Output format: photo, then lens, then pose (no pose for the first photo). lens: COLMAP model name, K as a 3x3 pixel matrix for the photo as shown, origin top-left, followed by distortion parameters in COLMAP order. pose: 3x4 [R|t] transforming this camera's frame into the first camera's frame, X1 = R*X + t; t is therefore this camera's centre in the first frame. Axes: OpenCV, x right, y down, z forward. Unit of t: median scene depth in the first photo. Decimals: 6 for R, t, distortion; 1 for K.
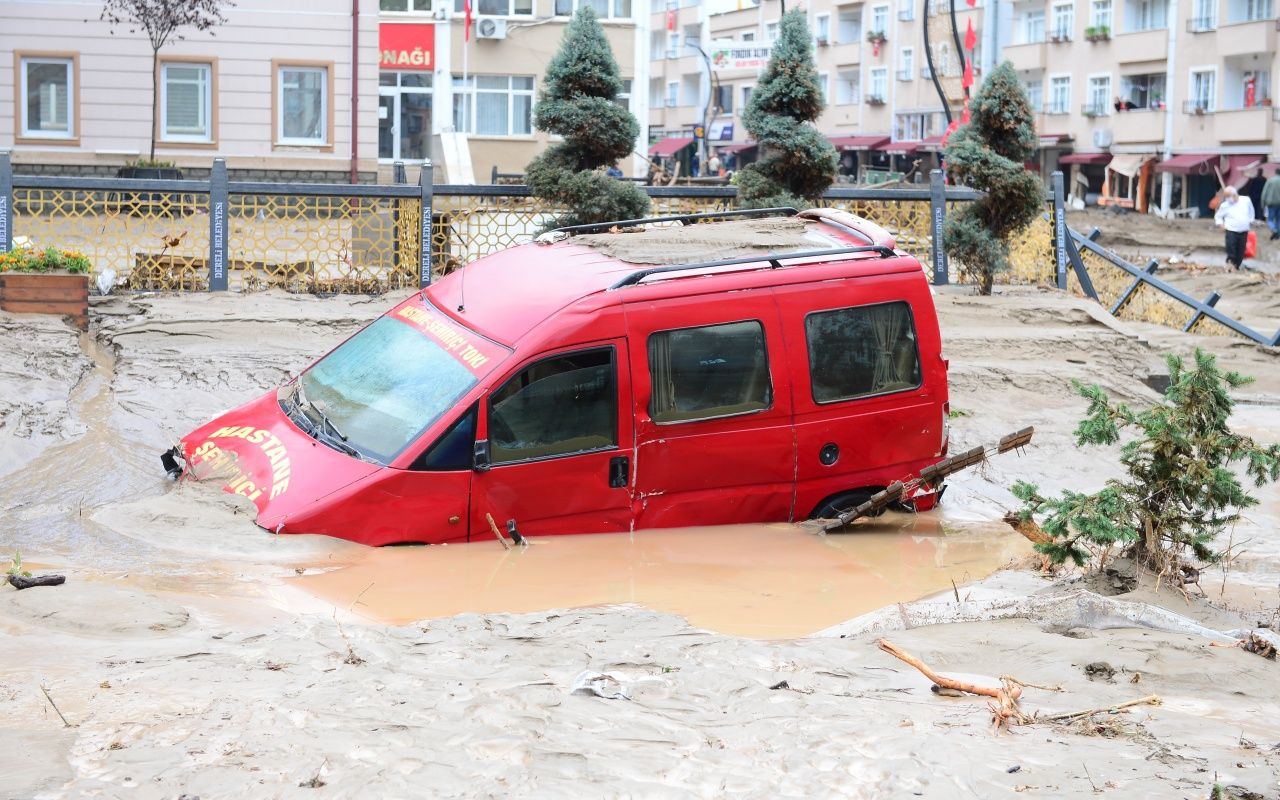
lens RADIAL K [[2408.4, 0, 671.8], [0, 2408.4, 402.8], [0, 0, 1]] dist [0.186706, -1.025466]
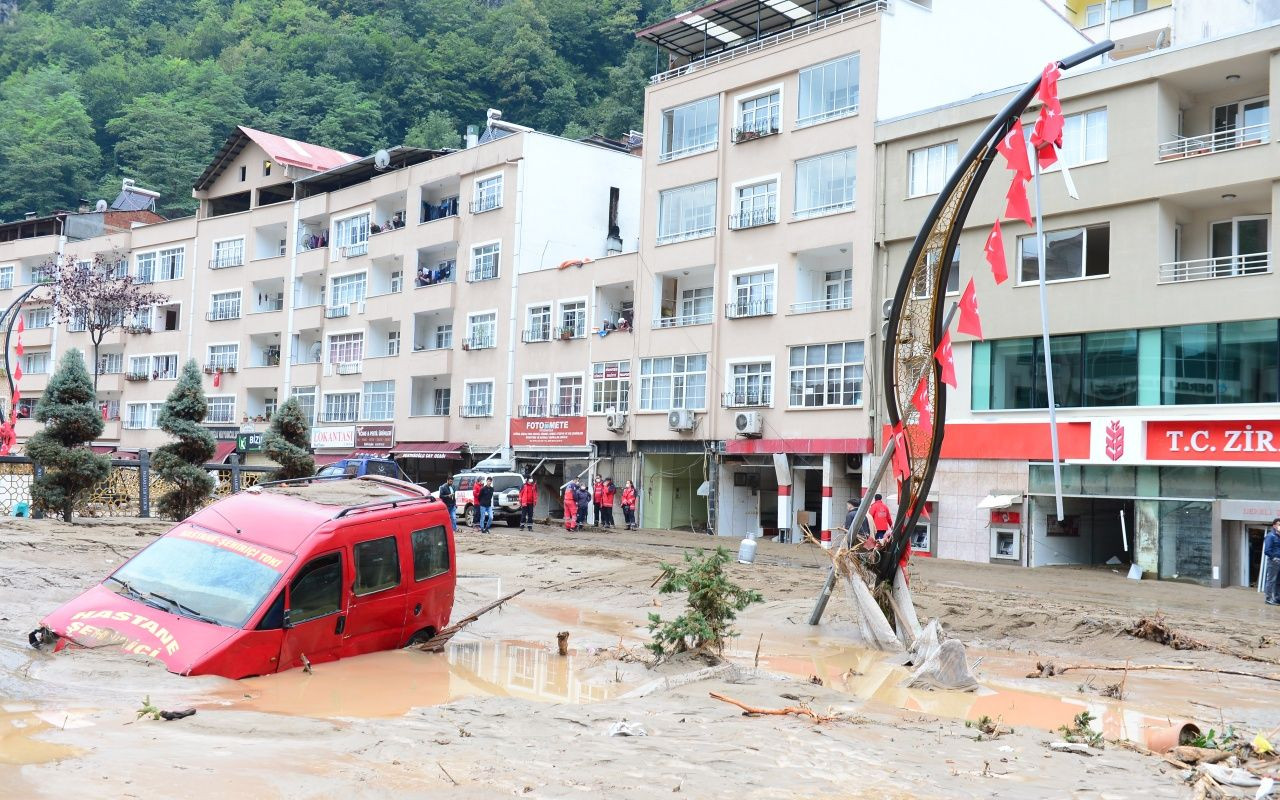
lens RADIAL K [[1276.3, 0, 640.0], [0, 1276.3, 400.0], [0, 0, 1]] dist [0.010266, -0.001815]
pose [[0.750784, 0.056661, 0.658113, -0.471565], [0.036683, 0.991200, -0.127187, -0.007082], [-0.659528, 0.119632, 0.742099, 0.157949]]
